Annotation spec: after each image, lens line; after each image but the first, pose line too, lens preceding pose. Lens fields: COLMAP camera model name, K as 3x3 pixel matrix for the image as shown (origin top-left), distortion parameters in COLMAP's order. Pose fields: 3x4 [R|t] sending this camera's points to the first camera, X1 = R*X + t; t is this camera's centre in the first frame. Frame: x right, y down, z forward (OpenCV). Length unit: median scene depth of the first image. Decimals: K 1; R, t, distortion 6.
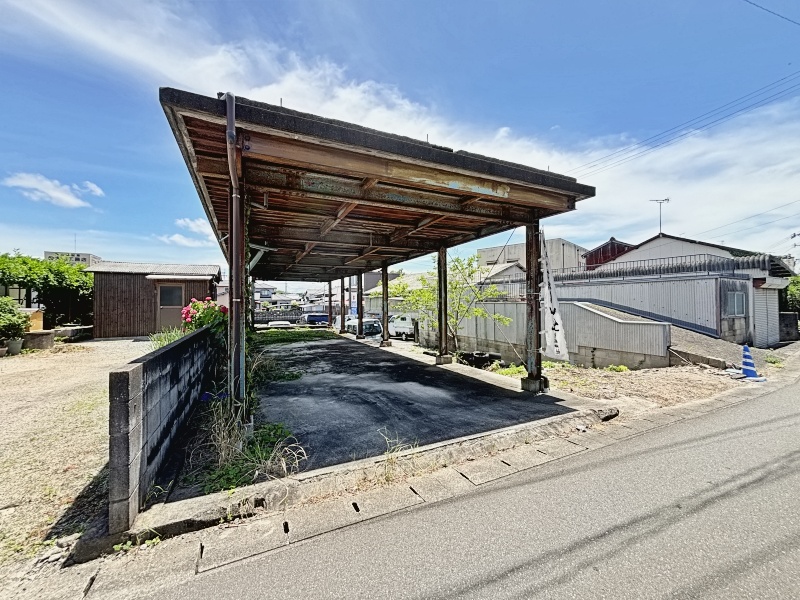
lens RADIAL K [[320.2, 0, 400.0], [0, 320.2, 300.0], [0, 0, 1]] dist [-0.000063, 0.000801]
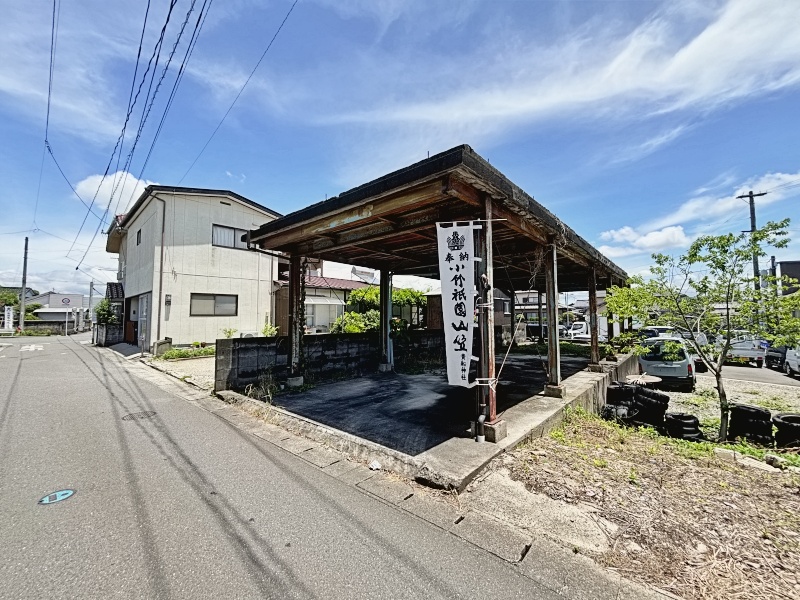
lens RADIAL K [[320.2, 0, 400.0], [0, 320.2, 300.0], [0, 0, 1]] dist [-0.000063, 0.000801]
pose [[0.398340, -0.041368, -0.916305, 1.389005], [0.013760, 0.999140, -0.039126, -0.006390], [0.917135, 0.002977, 0.398566, 0.715838]]
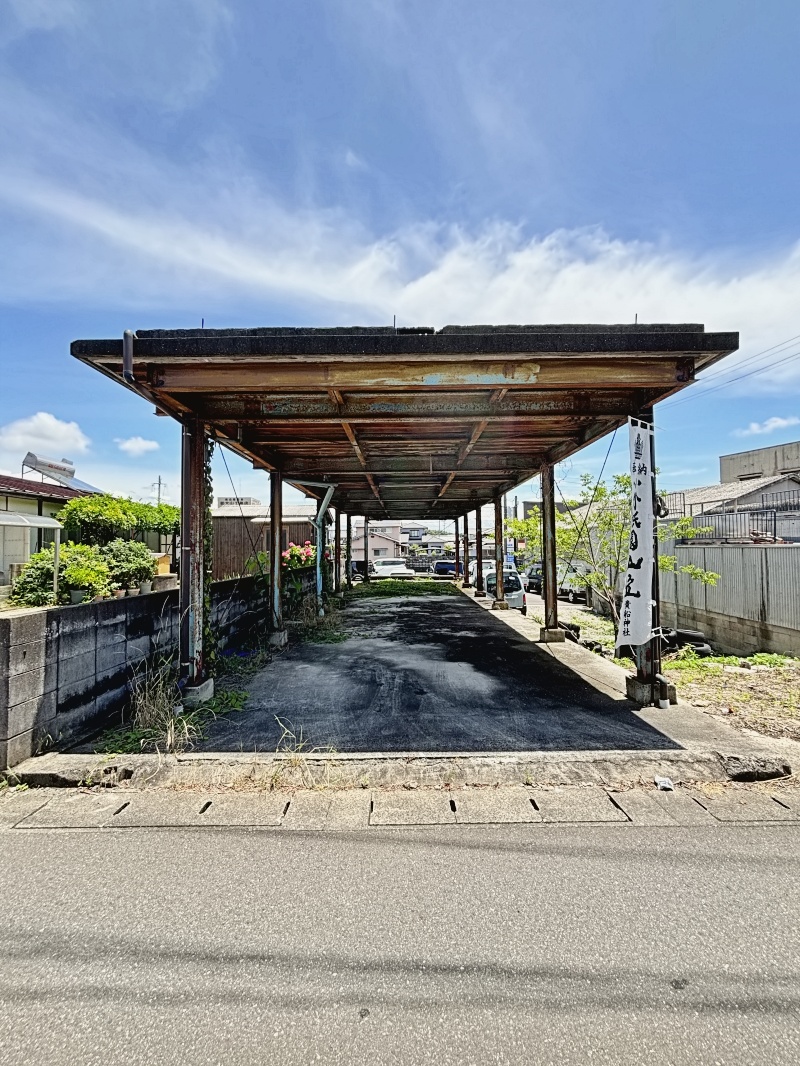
lens RADIAL K [[426.7, 0, 400.7], [0, 426.7, 533.3], [0, 0, 1]] dist [-0.000063, 0.000801]
pose [[0.901154, -0.015795, -0.433211, 0.482877], [0.007141, 0.999741, -0.021597, -0.009622], [0.433440, 0.016368, 0.901034, 0.147322]]
